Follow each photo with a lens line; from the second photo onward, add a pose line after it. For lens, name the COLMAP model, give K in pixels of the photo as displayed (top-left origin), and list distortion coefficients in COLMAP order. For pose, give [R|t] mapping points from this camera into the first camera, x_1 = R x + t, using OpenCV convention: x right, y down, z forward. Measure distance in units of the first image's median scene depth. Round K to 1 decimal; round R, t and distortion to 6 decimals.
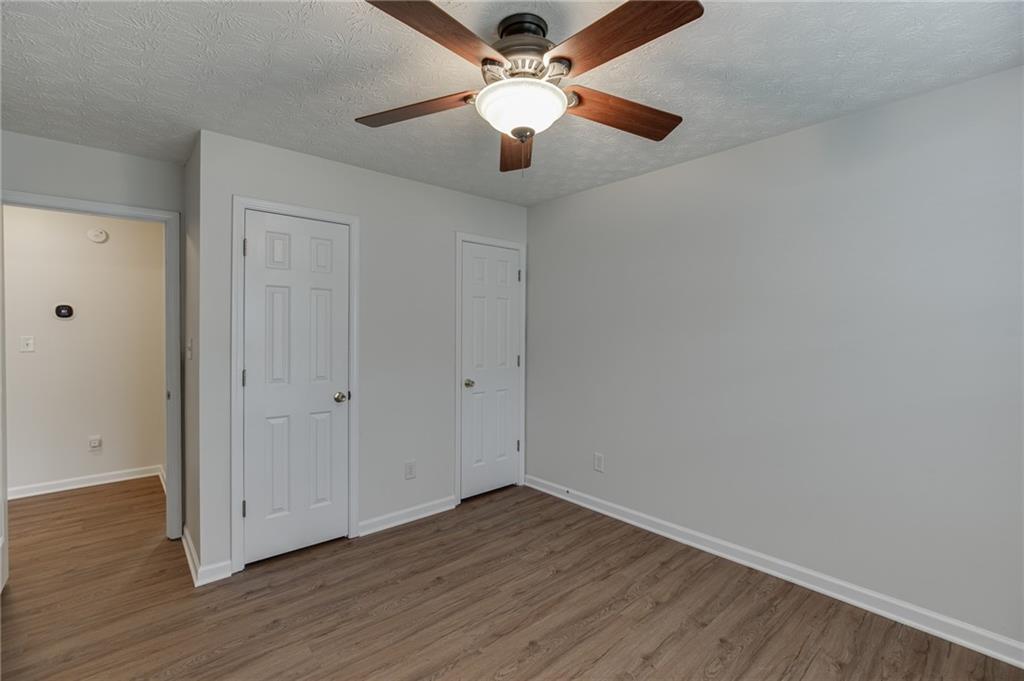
lens RADIAL K [[464.1, 0, 506.5], [0, 464.1, 337.5], [0, 0, 1]] dist [-0.012851, 0.006254]
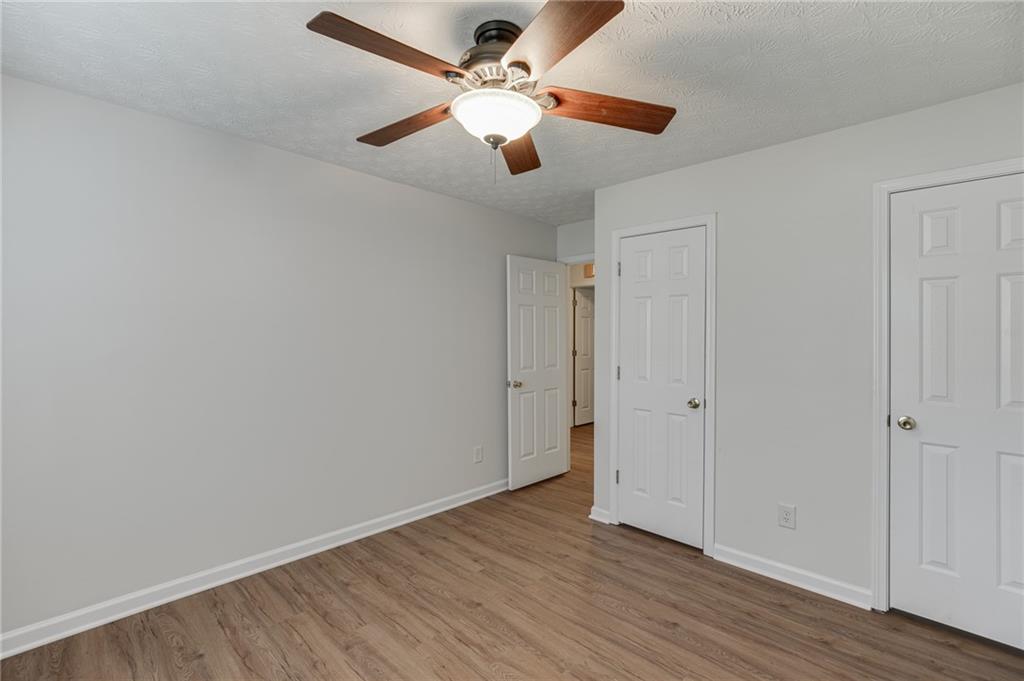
lens RADIAL K [[464.1, 0, 511.8], [0, 464.1, 332.6], [0, 0, 1]] dist [-0.012851, 0.006254]
pose [[0.087501, -0.000721, -0.996164, 0.606829], [-0.022309, 0.999748, -0.002683, -0.009515], [0.995915, 0.022459, 0.087463, 0.545218]]
